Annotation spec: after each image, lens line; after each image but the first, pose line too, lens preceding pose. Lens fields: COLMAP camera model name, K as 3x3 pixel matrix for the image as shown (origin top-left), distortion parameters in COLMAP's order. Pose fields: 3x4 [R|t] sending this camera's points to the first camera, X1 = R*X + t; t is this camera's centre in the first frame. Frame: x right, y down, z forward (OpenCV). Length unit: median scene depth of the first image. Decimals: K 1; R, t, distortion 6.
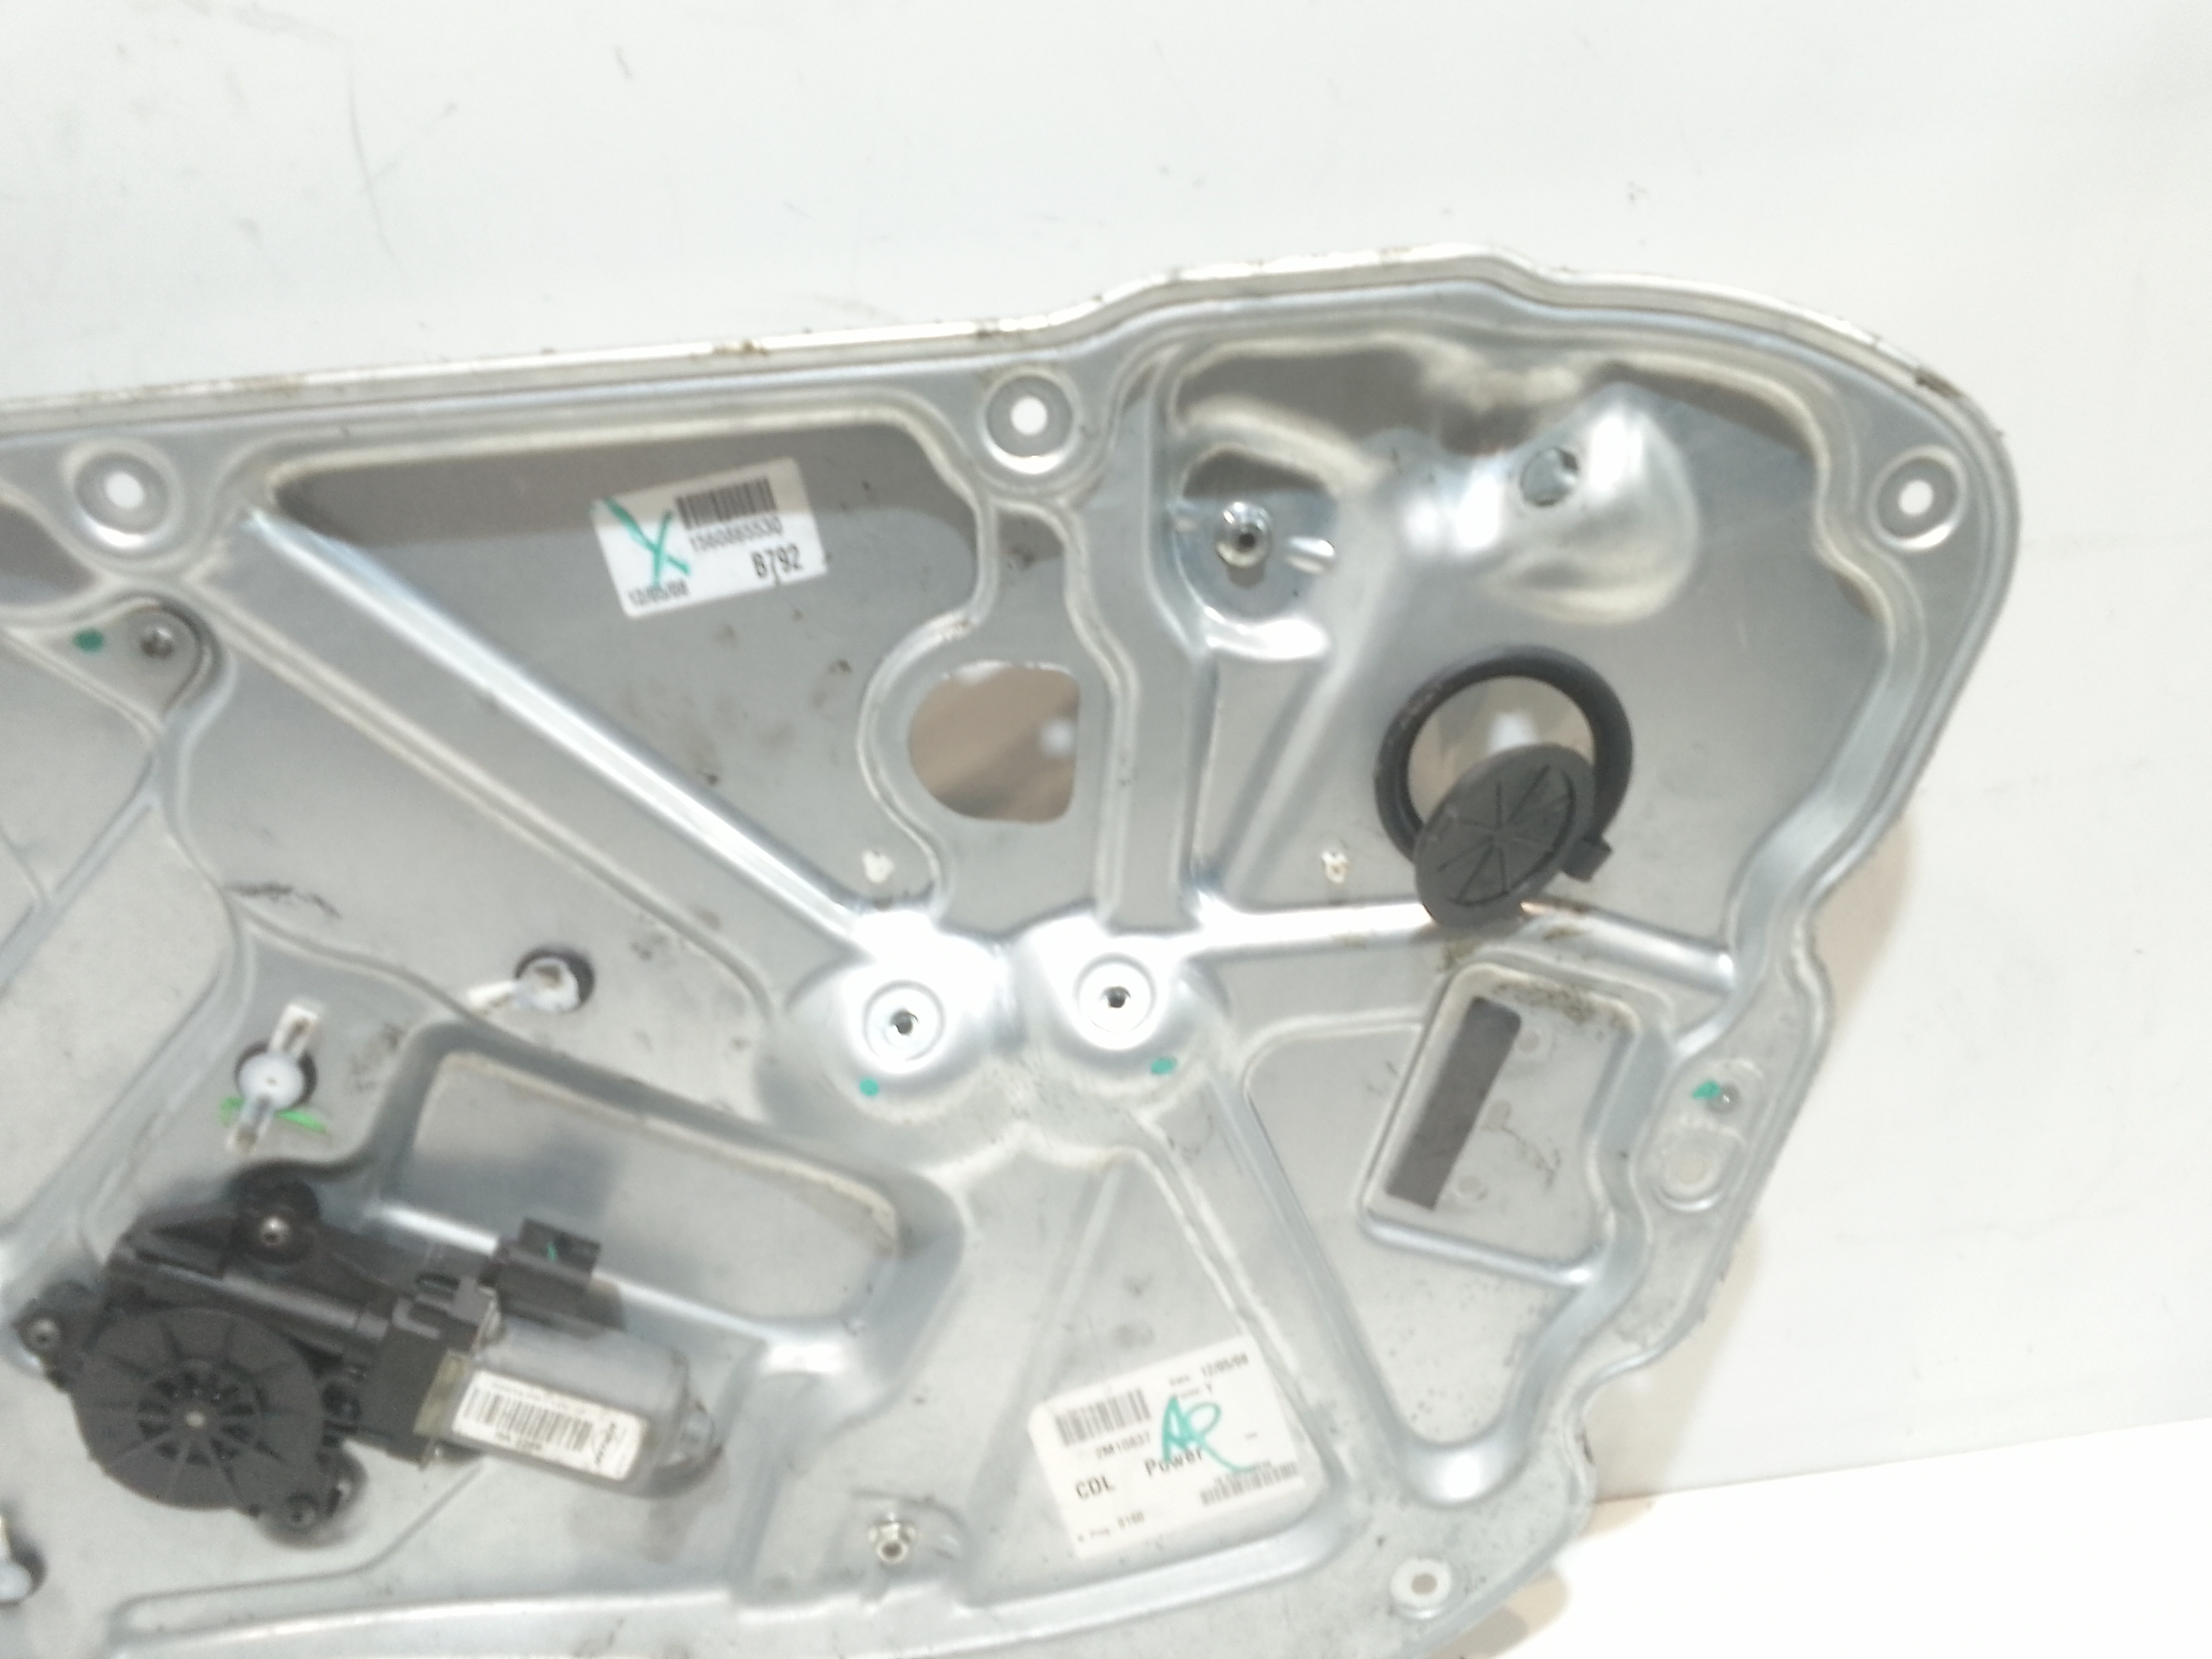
lens RADIAL K [[1703.4, 0, 1117.5], [0, 1703.4, 827.7], [0, 0, 1]] dist [0.048878, -0.077258]
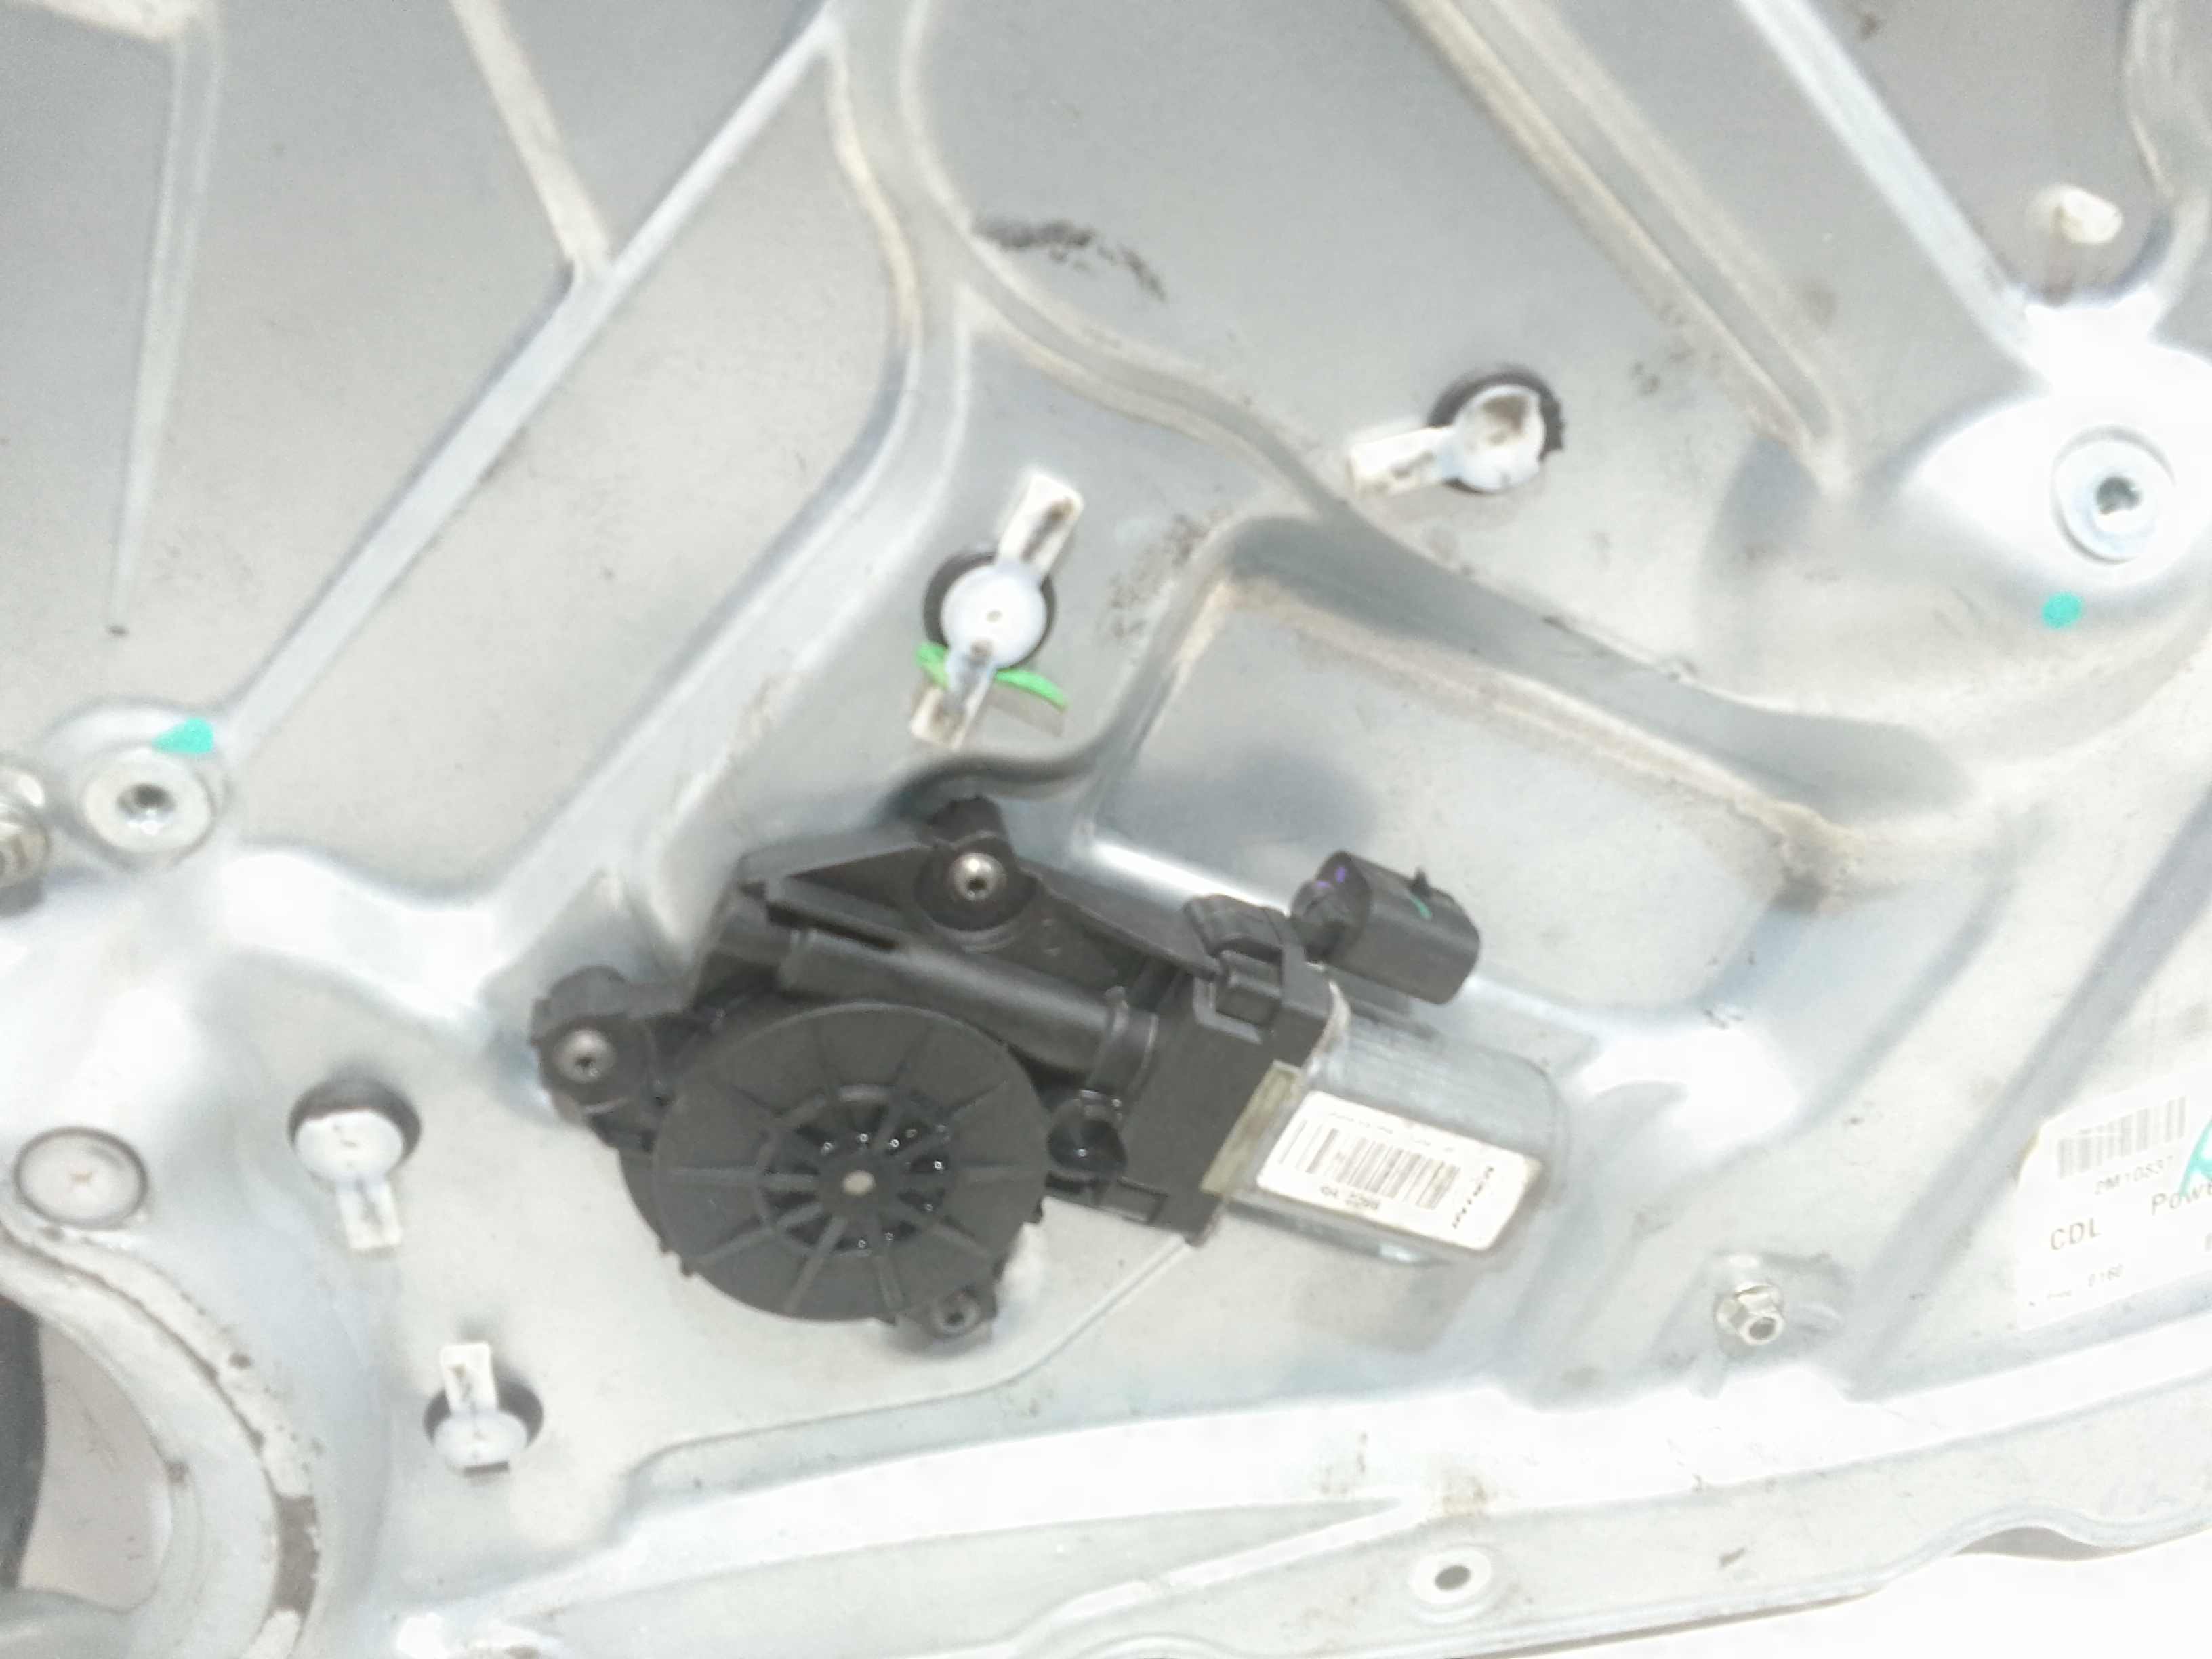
lens RADIAL K [[1703.4, 0, 1115.4], [0, 1703.4, 827.0], [0, 0, 1]] dist [0.048878, -0.077258]
pose [[0.997766, -0.015617, 0.064962, -0.494210], [0.004471, 0.985727, 0.168292, 0.122786], [-0.066663, -0.167625, 0.983594, 0.430819]]
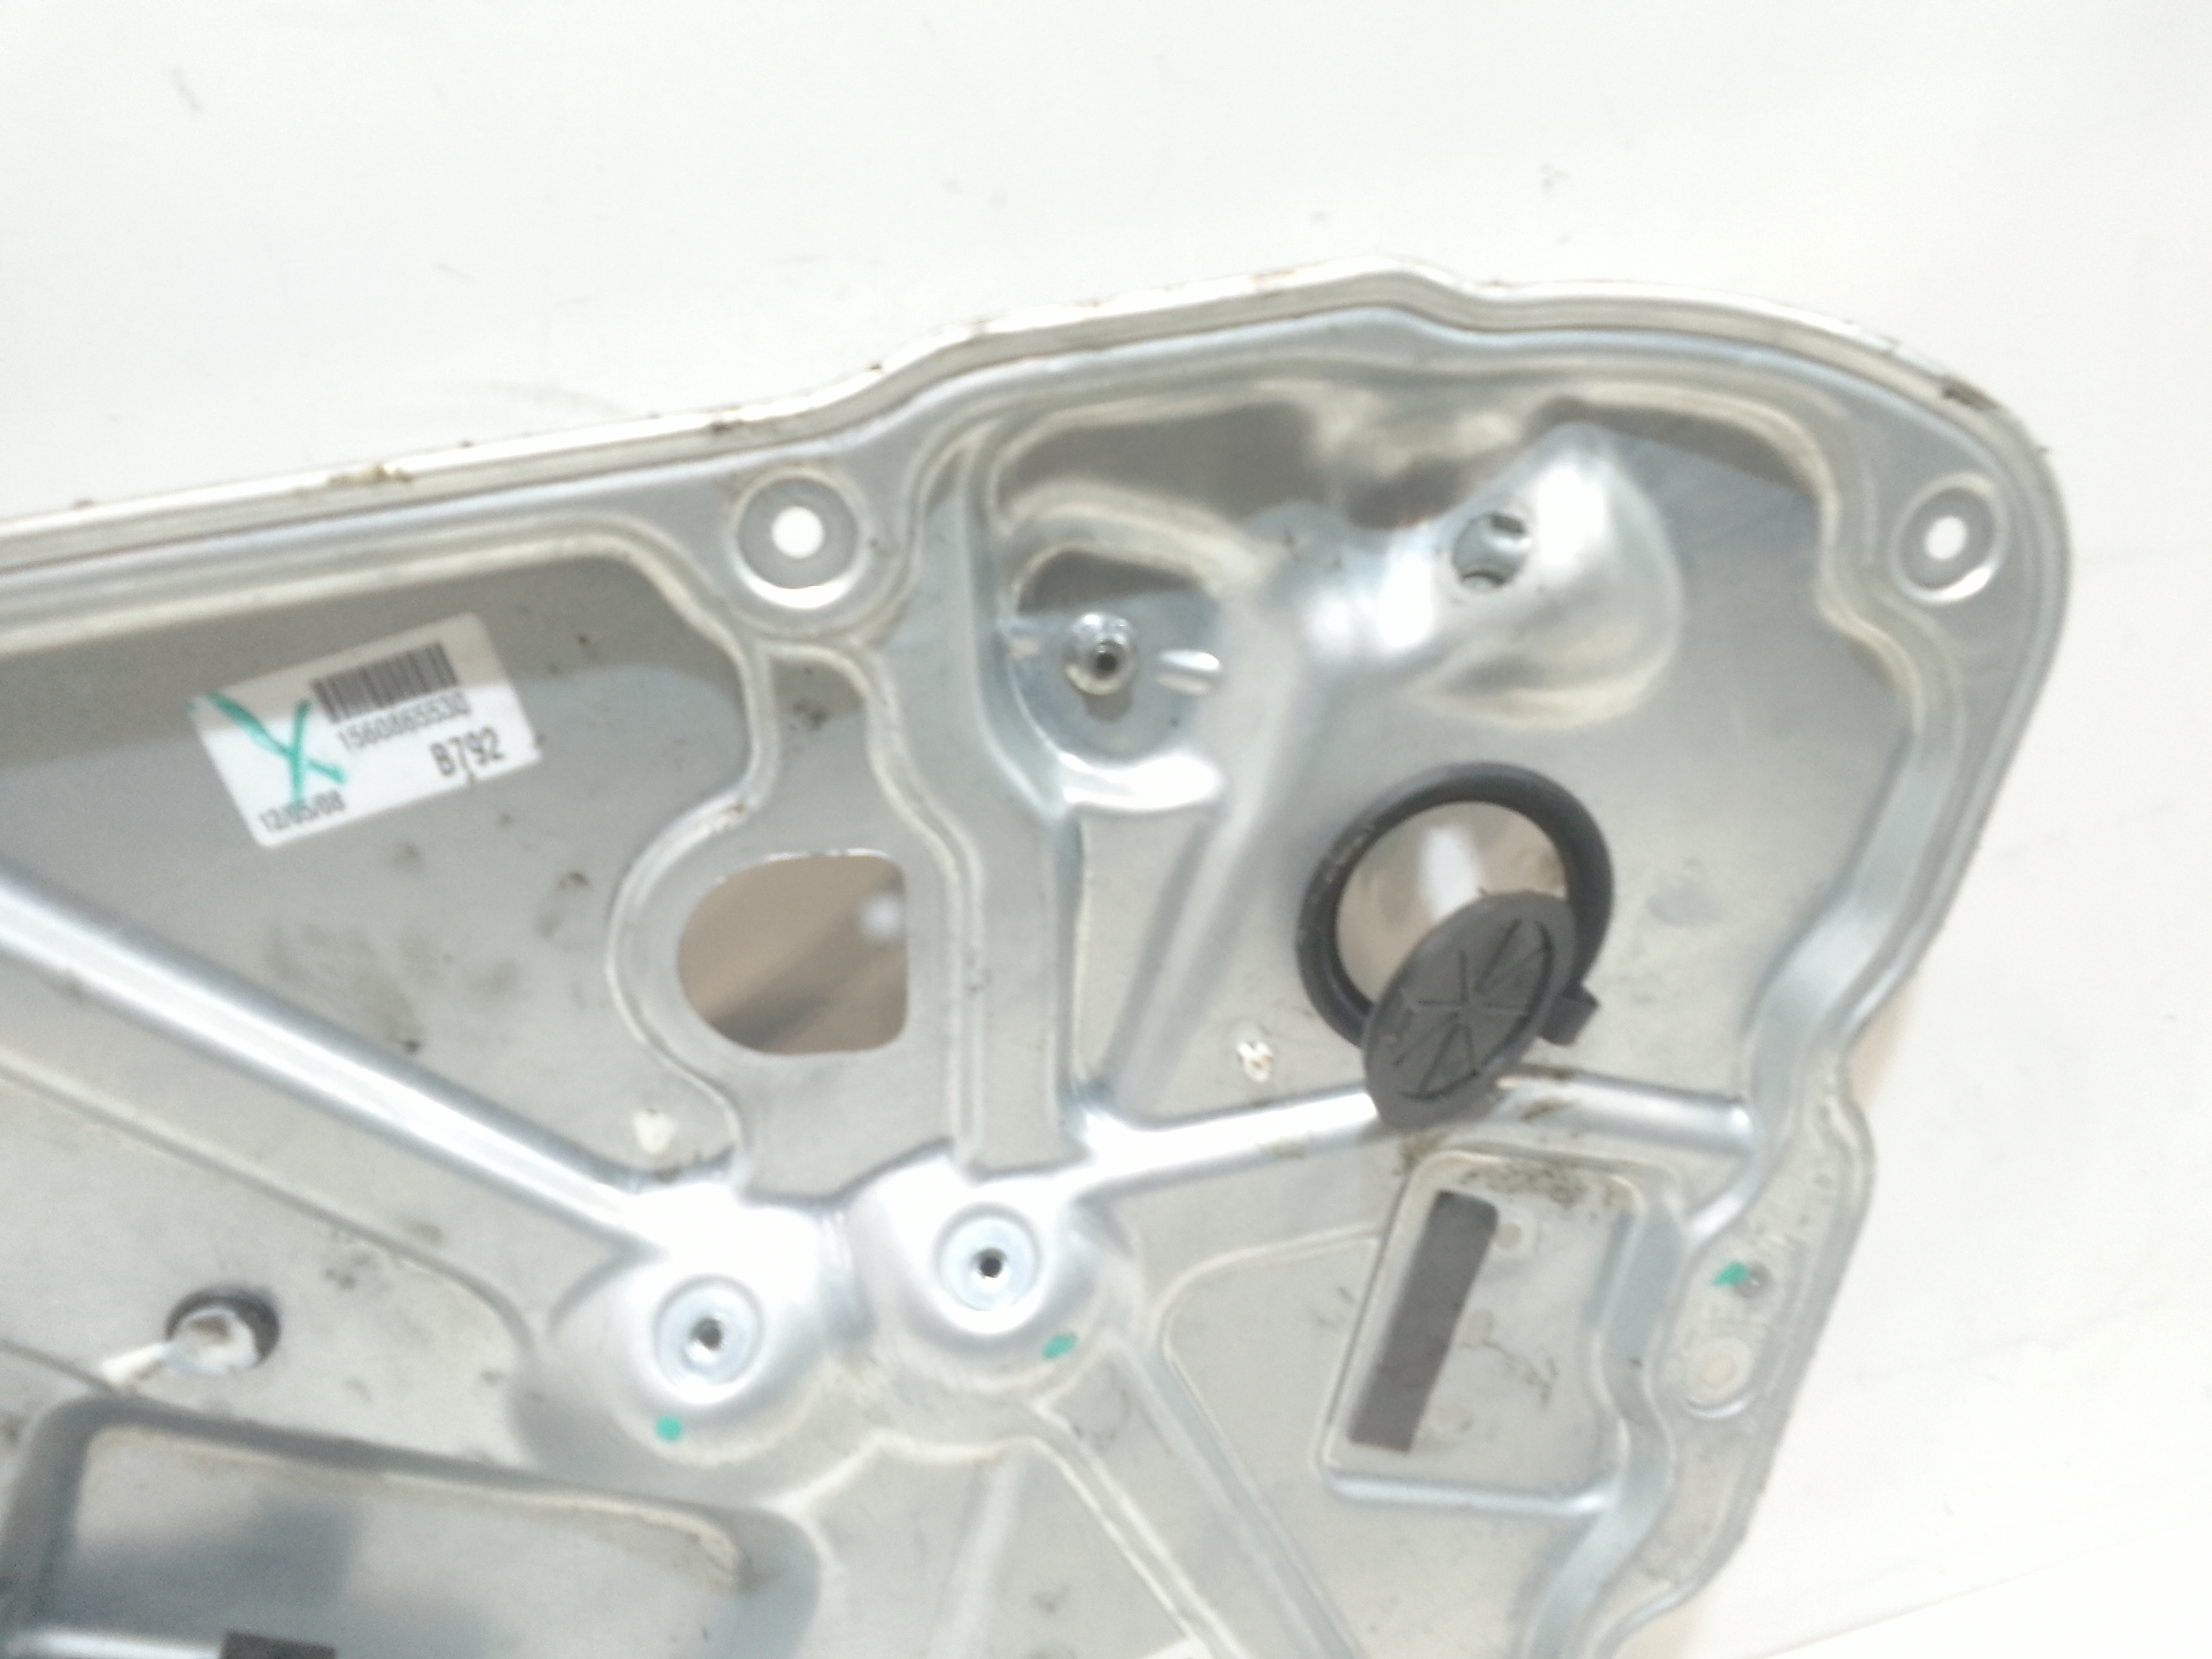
lens RADIAL K [[1703.4, 0, 1101.8], [0, 1703.4, 812.3], [0, 0, 1]] dist [0.048878, -0.077258]
pose [[0.991700, -0.095405, 0.086193, 0.002373], [0.096266, 0.995338, -0.005875, -0.092100], [-0.085231, 0.014124, 0.996261, 0.232418]]
